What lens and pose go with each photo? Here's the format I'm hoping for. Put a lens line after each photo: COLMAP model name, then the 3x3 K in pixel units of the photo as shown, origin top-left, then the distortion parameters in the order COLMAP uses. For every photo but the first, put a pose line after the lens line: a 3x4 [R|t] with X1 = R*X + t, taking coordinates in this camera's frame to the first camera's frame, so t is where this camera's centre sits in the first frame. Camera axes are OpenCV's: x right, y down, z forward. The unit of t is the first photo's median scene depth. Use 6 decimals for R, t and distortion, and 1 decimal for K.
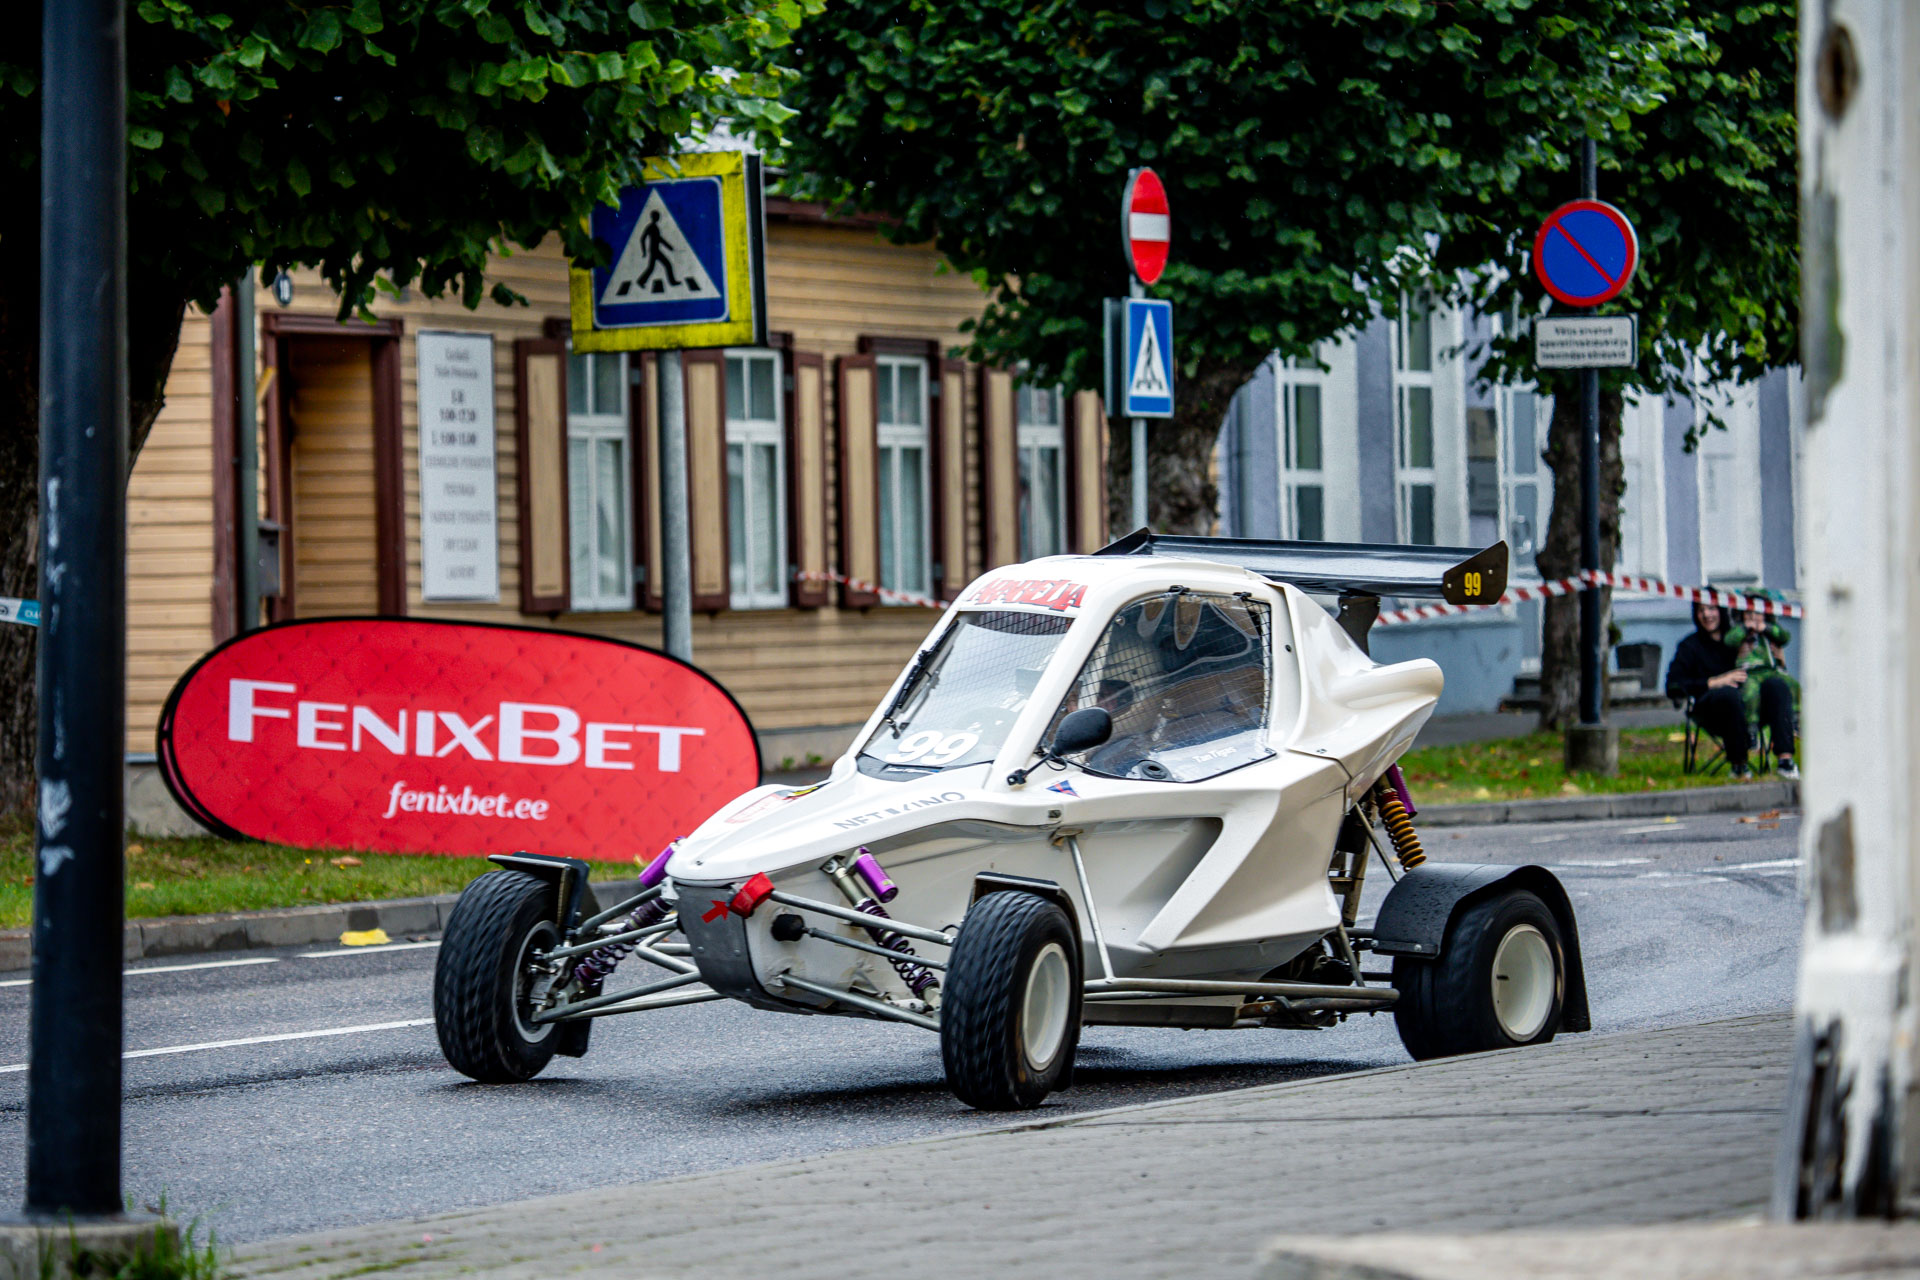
lens RADIAL K [[9769.3, 0, 828.6], [0, 9769.3, 728.4], [0, 0, 1]] dist [0.544296, 0.000000]
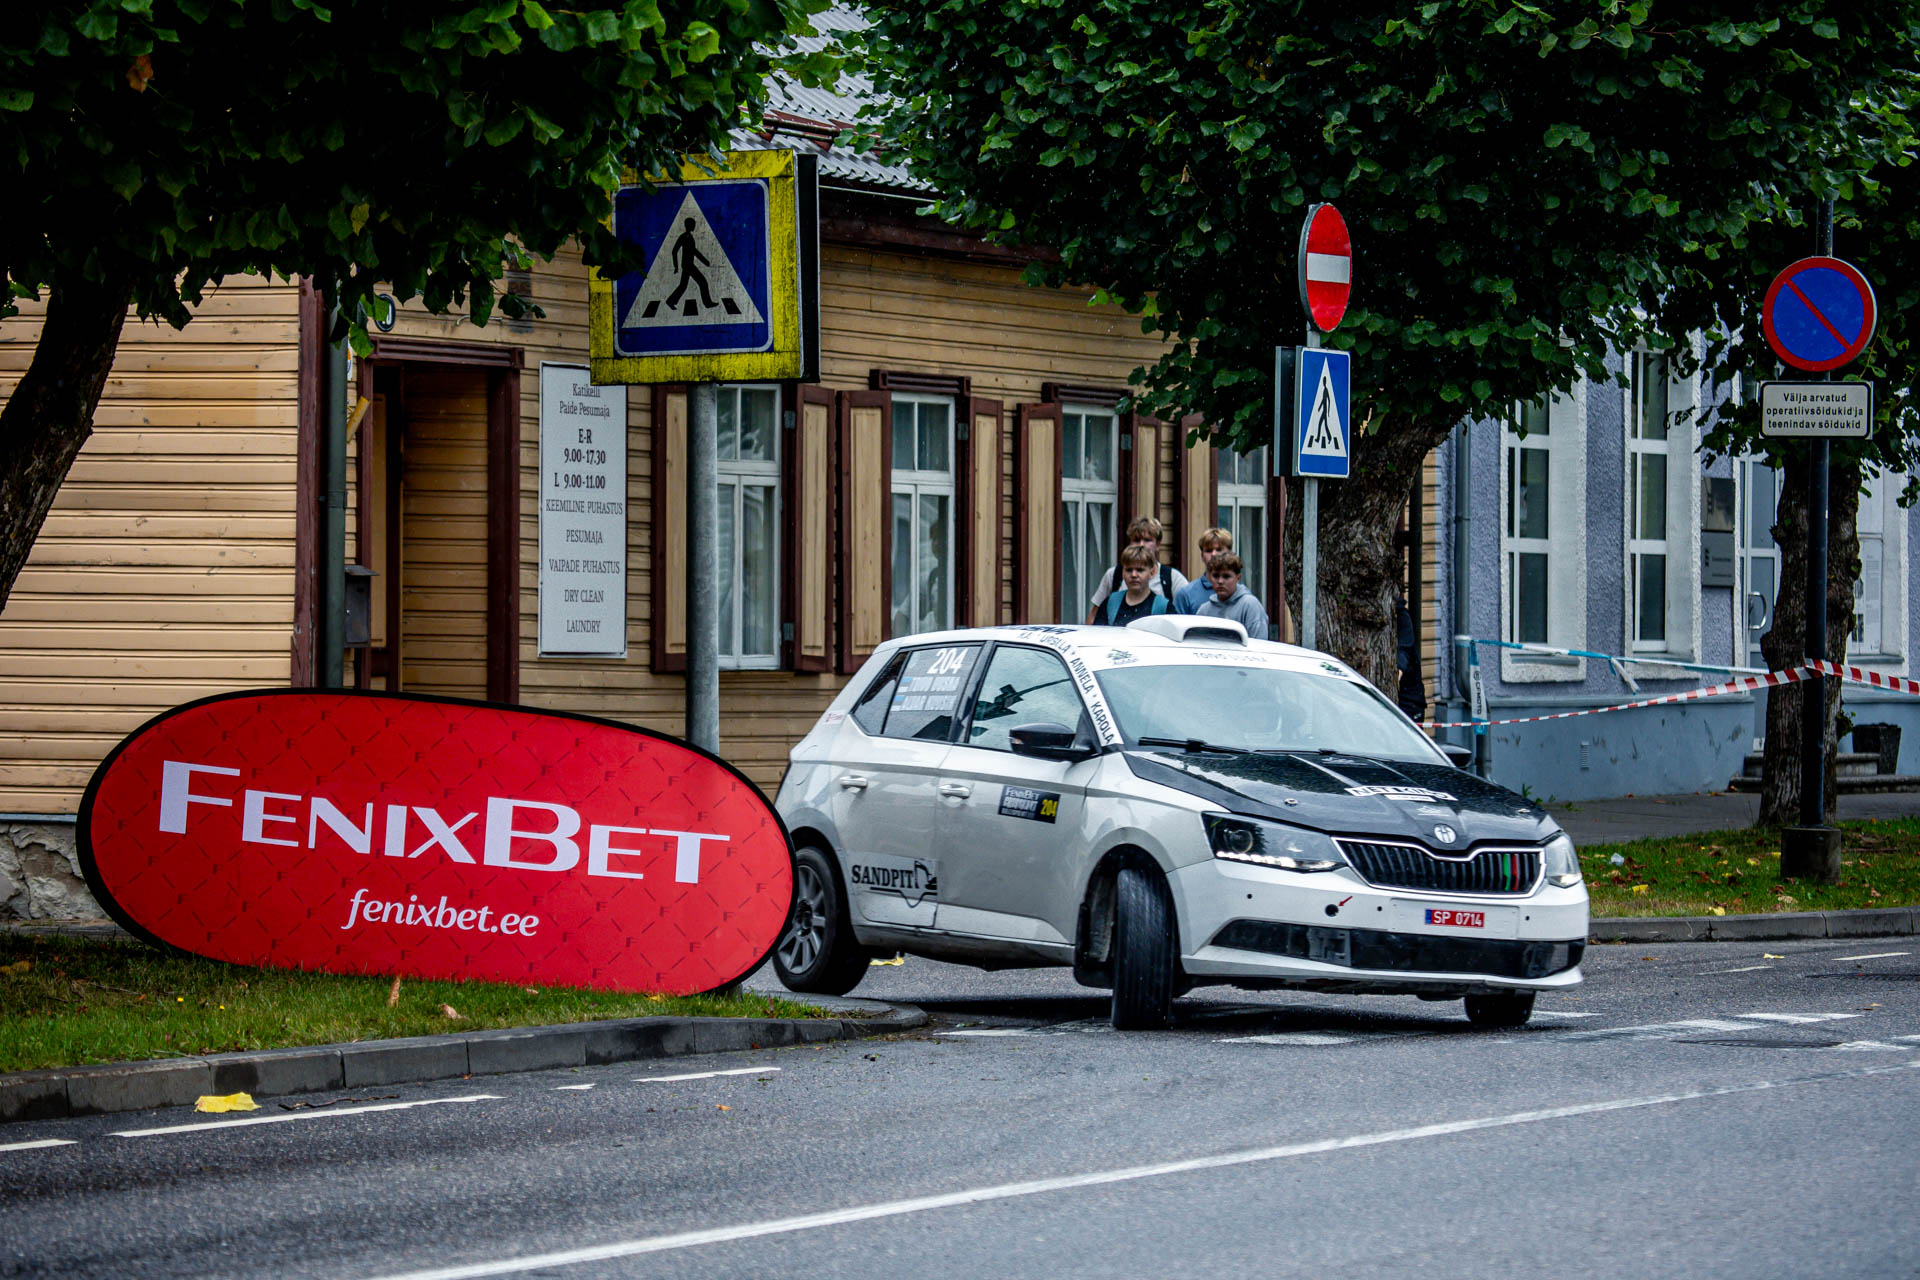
lens RADIAL K [[7335.9, 0, 944.9], [0, 7335.9, 679.9], [0, 0, 1]] dist [0.373478, 0.000000]
pose [[0.998407, 0.028692, -0.048576, 0.030524], [-0.028830, 0.999582, -0.002136, -0.010491], [0.048494, 0.003533, 0.998817, 0.312304]]
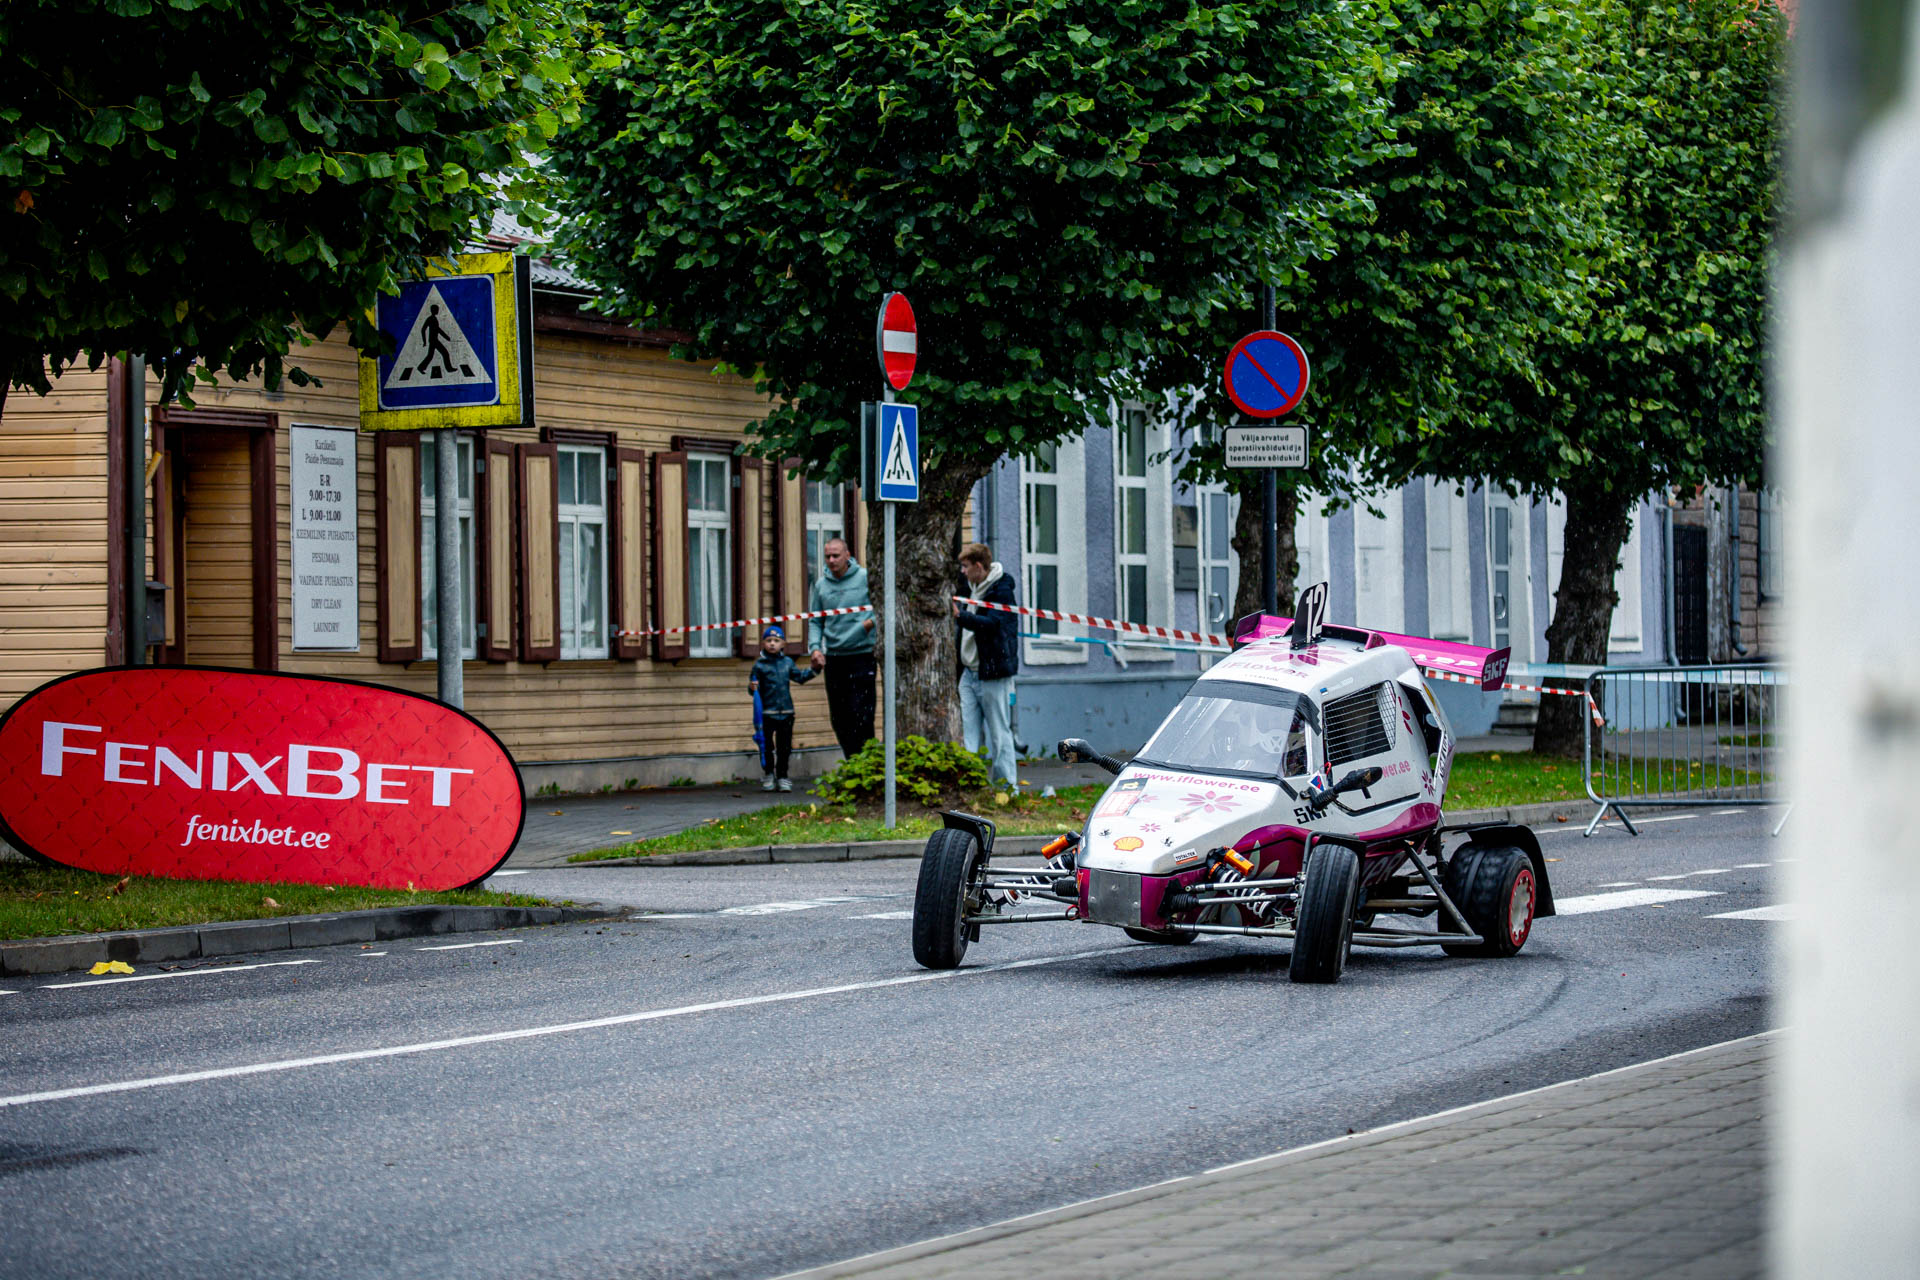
lens RADIAL K [[6045.8, 0, 931.3], [0, 6045.8, 651.0], [0, 0, 1]] dist [0.082566, 0.000000]
pose [[0.999722, 0.011078, 0.020818, 0.021113], [-0.010809, 0.999857, -0.013019, -0.004241], [-0.020960, 0.012791, 0.999699, 0.261594]]
